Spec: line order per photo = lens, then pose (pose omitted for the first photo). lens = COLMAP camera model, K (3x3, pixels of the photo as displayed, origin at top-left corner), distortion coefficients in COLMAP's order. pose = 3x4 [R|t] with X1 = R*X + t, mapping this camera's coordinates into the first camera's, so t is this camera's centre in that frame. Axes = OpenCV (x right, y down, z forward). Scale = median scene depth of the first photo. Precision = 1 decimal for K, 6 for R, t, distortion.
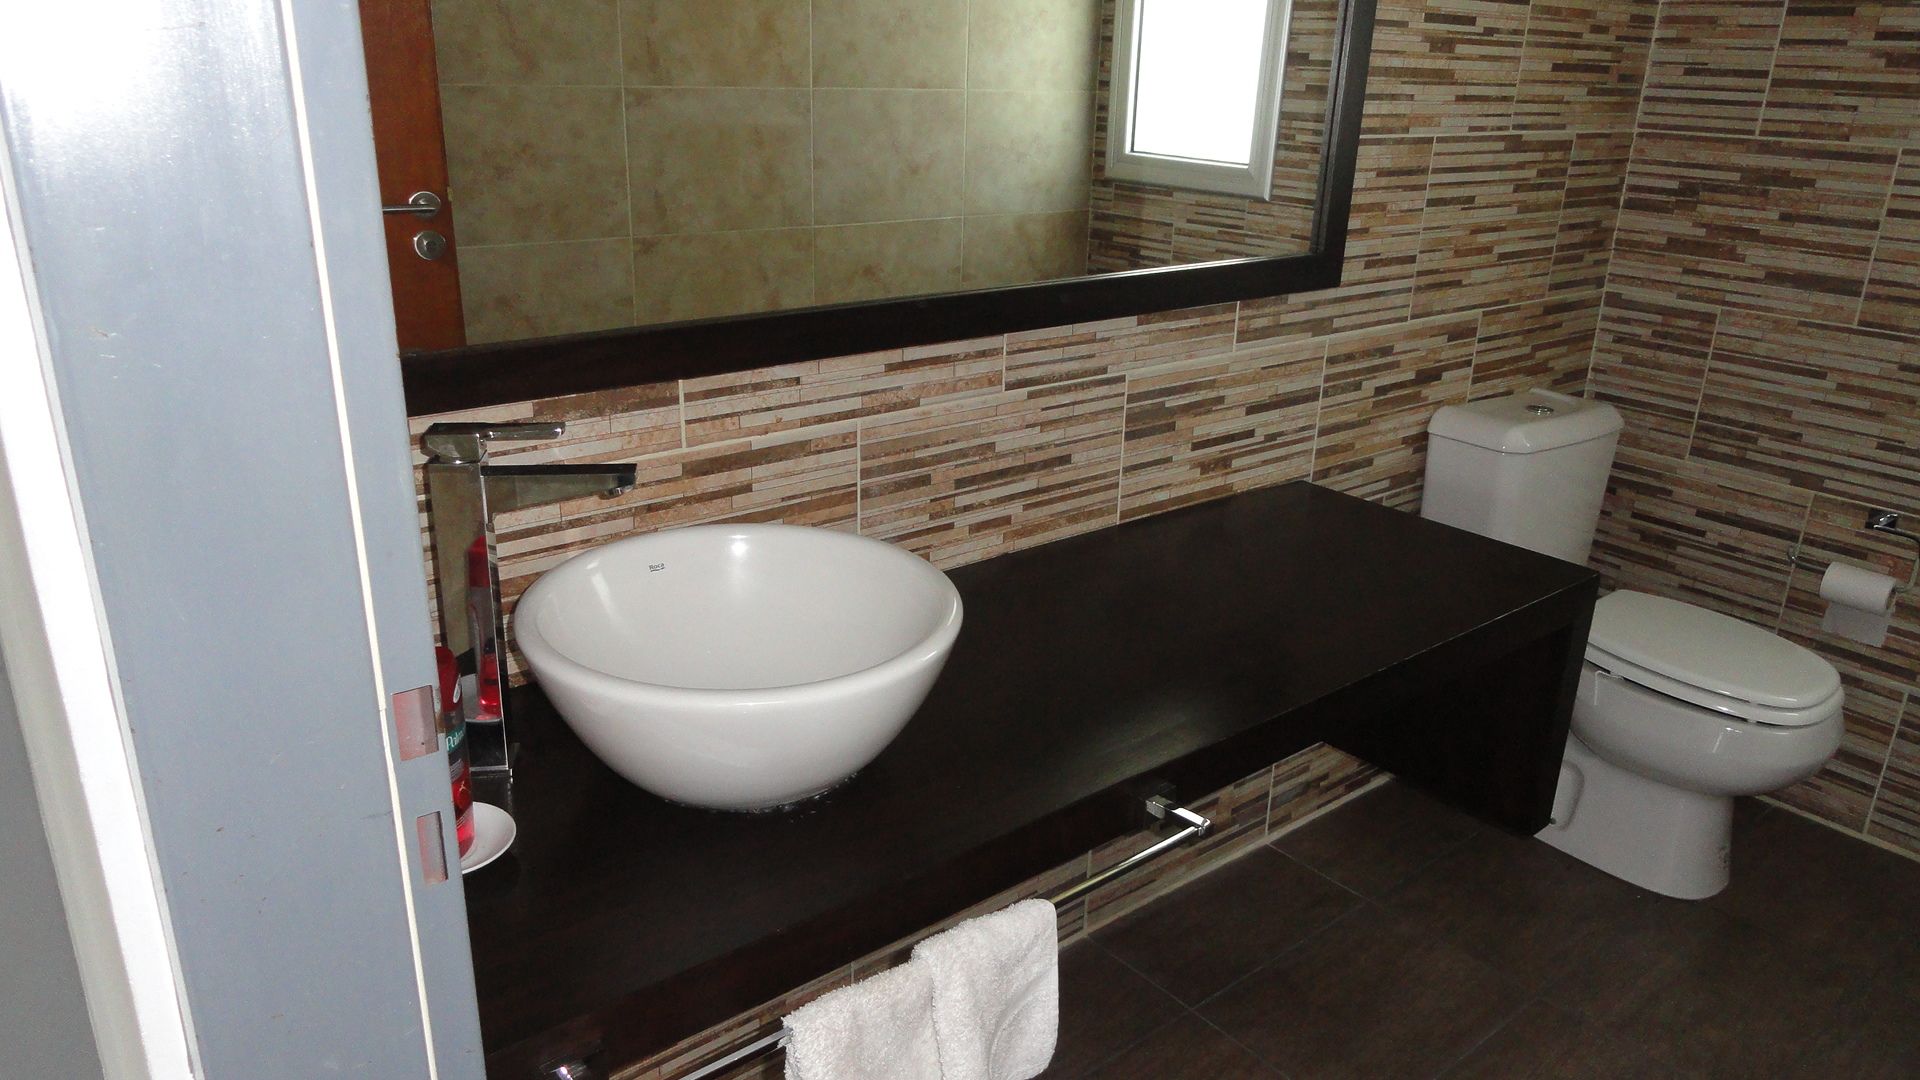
lens RADIAL K [[1330.8, 0, 964.5], [0, 1330.8, 538.4], [0, 0, 1]] dist [-0.006321, 0.006276]
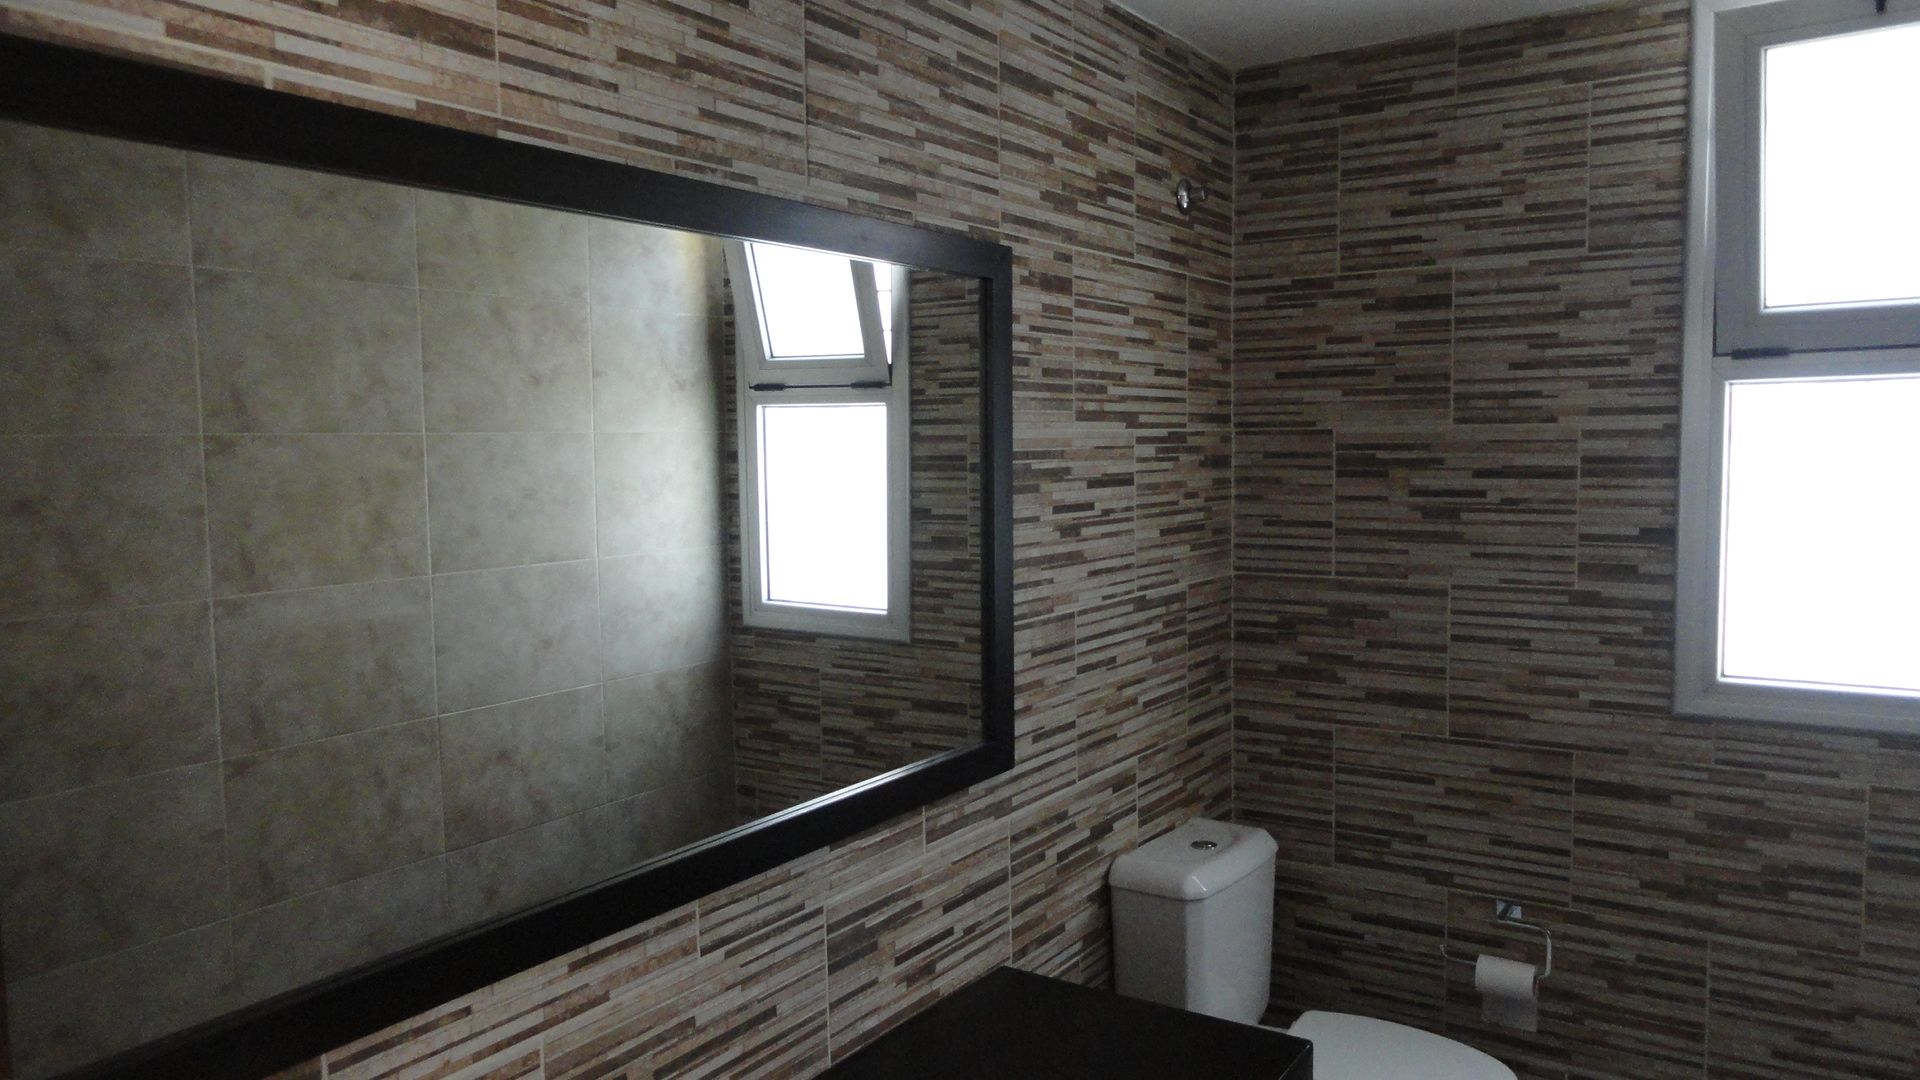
lens RADIAL K [[1330.8, 0, 964.5], [0, 1330.8, 538.4], [0, 0, 1]] dist [-0.006321, 0.006276]
pose [[0.955644, -0.064744, 0.287321, -0.028742], [0.140103, 0.958026, -0.250113, -0.095227], [-0.259068, 0.279273, 0.924603, 0.023967]]
